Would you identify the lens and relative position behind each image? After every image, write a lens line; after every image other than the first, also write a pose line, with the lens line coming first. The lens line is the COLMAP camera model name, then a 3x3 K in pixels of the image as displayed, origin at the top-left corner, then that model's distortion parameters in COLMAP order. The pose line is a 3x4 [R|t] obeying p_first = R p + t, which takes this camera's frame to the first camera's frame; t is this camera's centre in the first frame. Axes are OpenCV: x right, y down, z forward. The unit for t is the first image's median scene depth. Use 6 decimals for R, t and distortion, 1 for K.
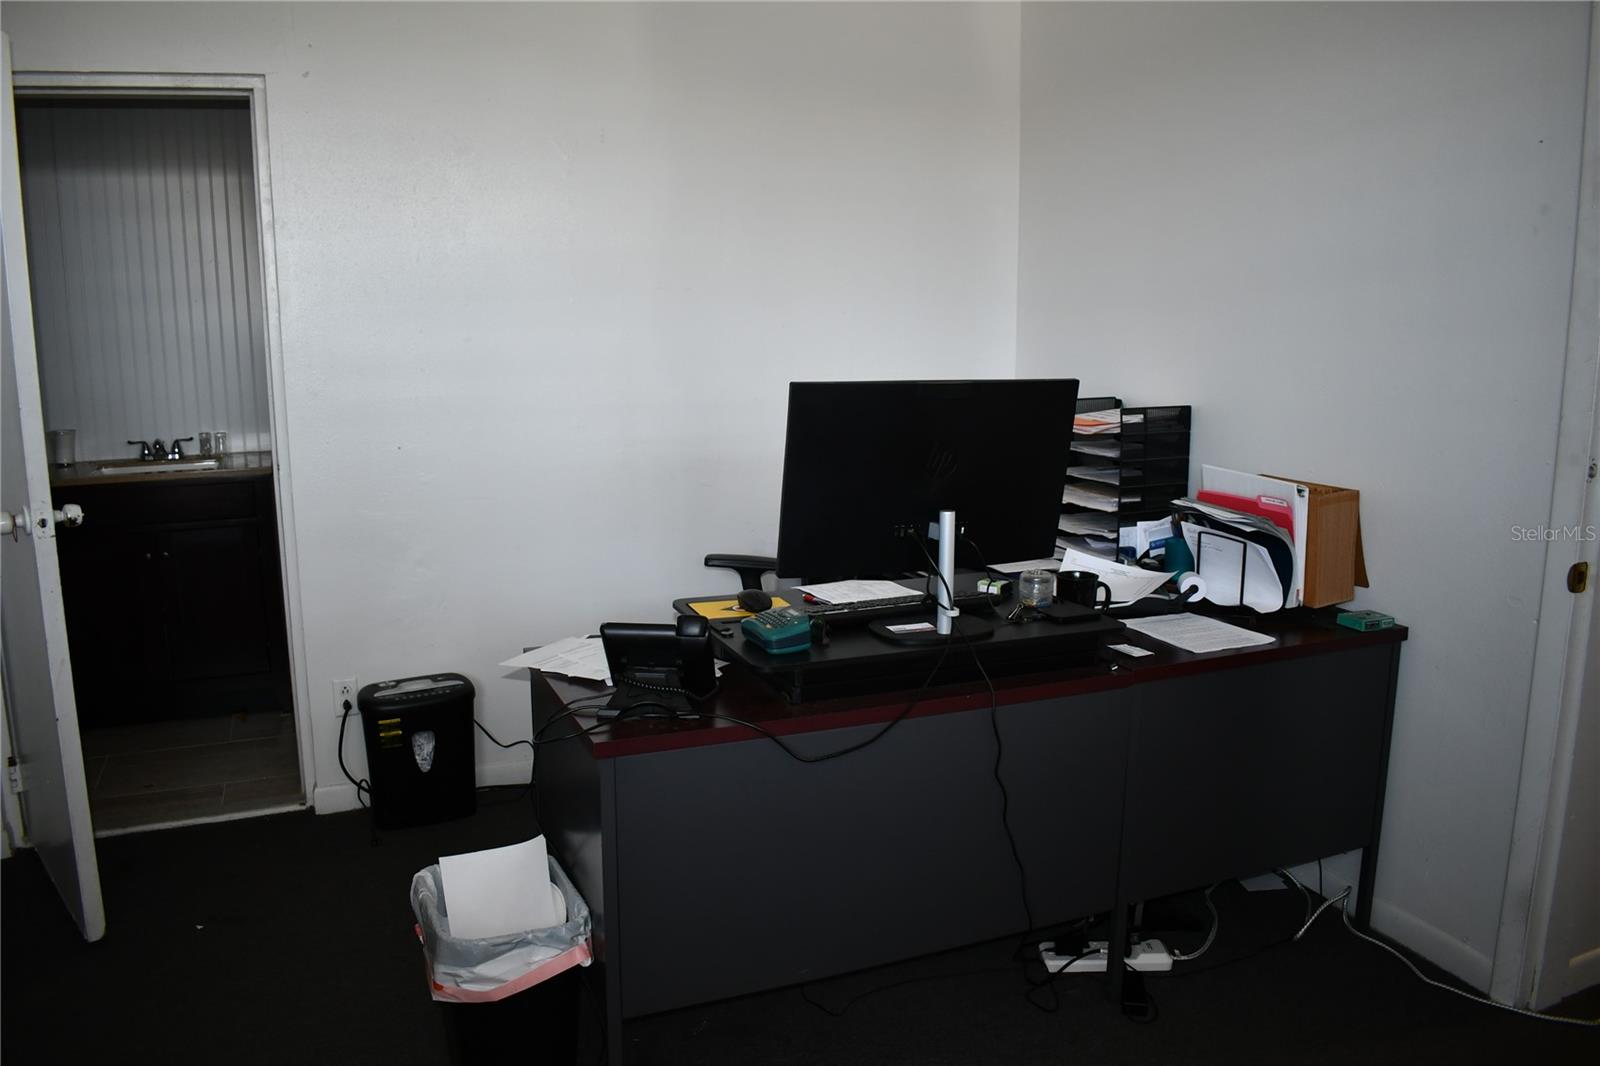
lens RADIAL K [[1266.7, 0, 800.0], [0, 1266.7, 533.0], [0, 0, 1]] dist [-0.079371, 0.001349]
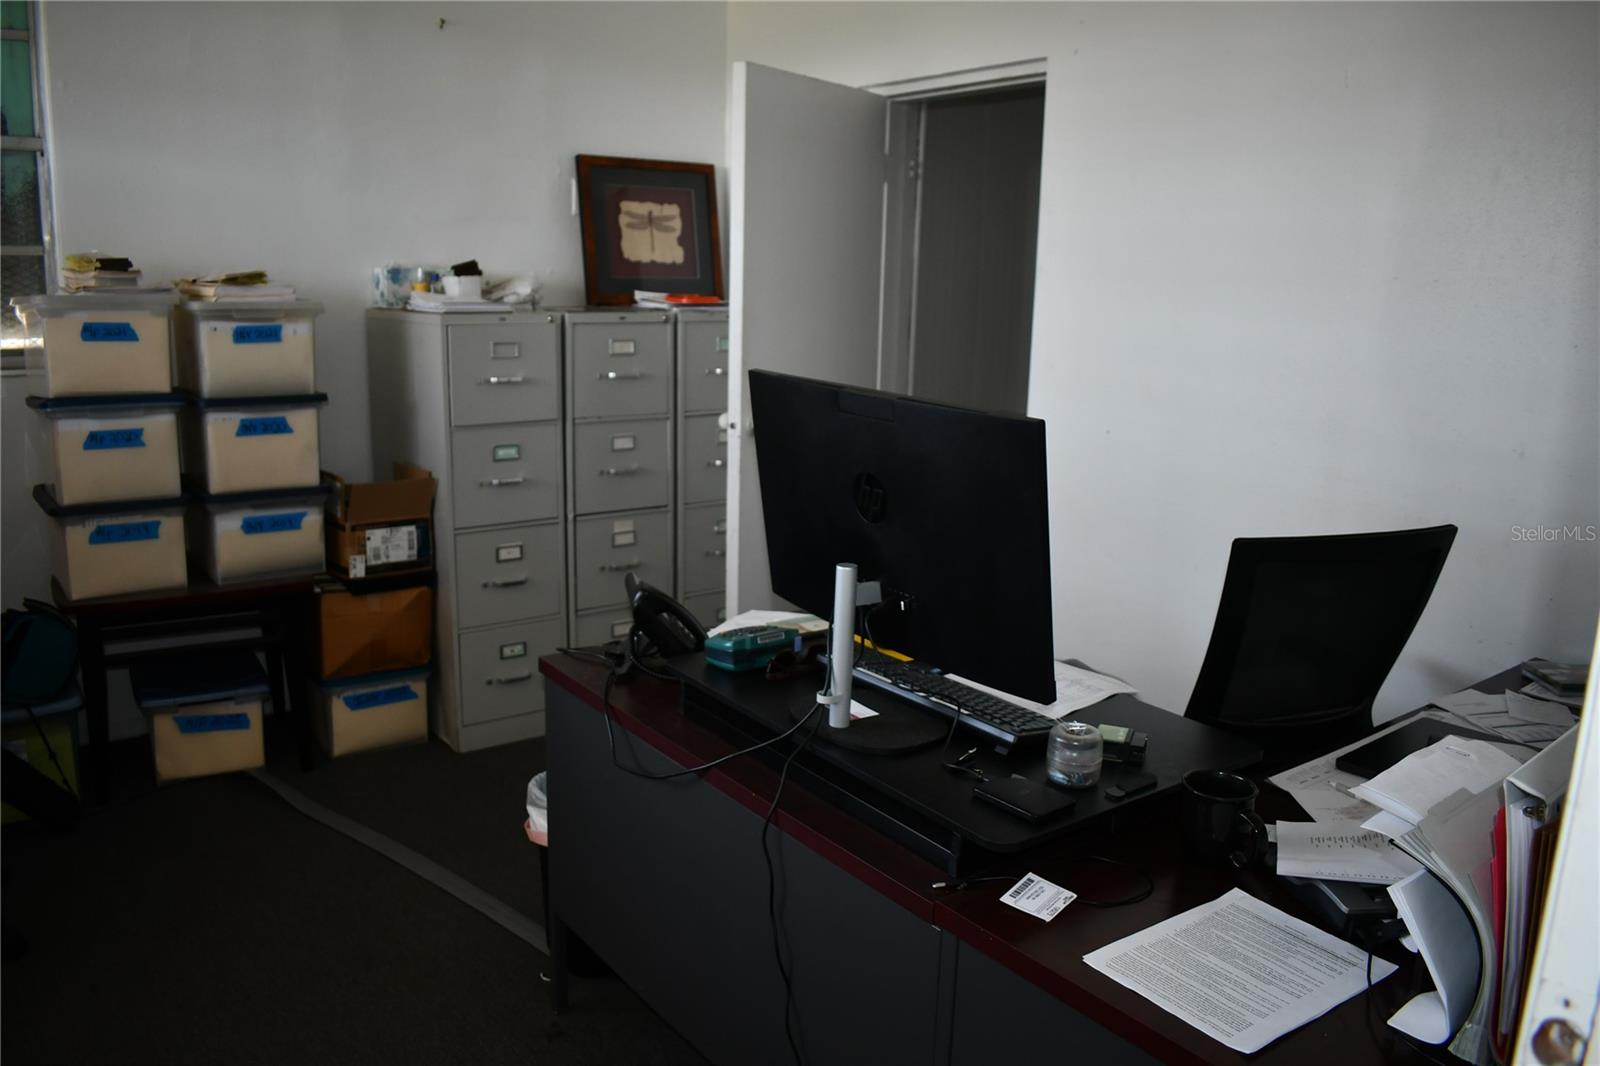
lens RADIAL K [[1266.7, 0, 800.0], [0, 1266.7, 533.0], [0, 0, 1]] dist [-0.079371, 0.001349]
pose [[0.220829, 0.213541, -0.951648, 0.735749], [-0.203015, 0.964429, 0.169300, -0.141122], [0.953949, 0.155812, 0.256326, 0.702961]]
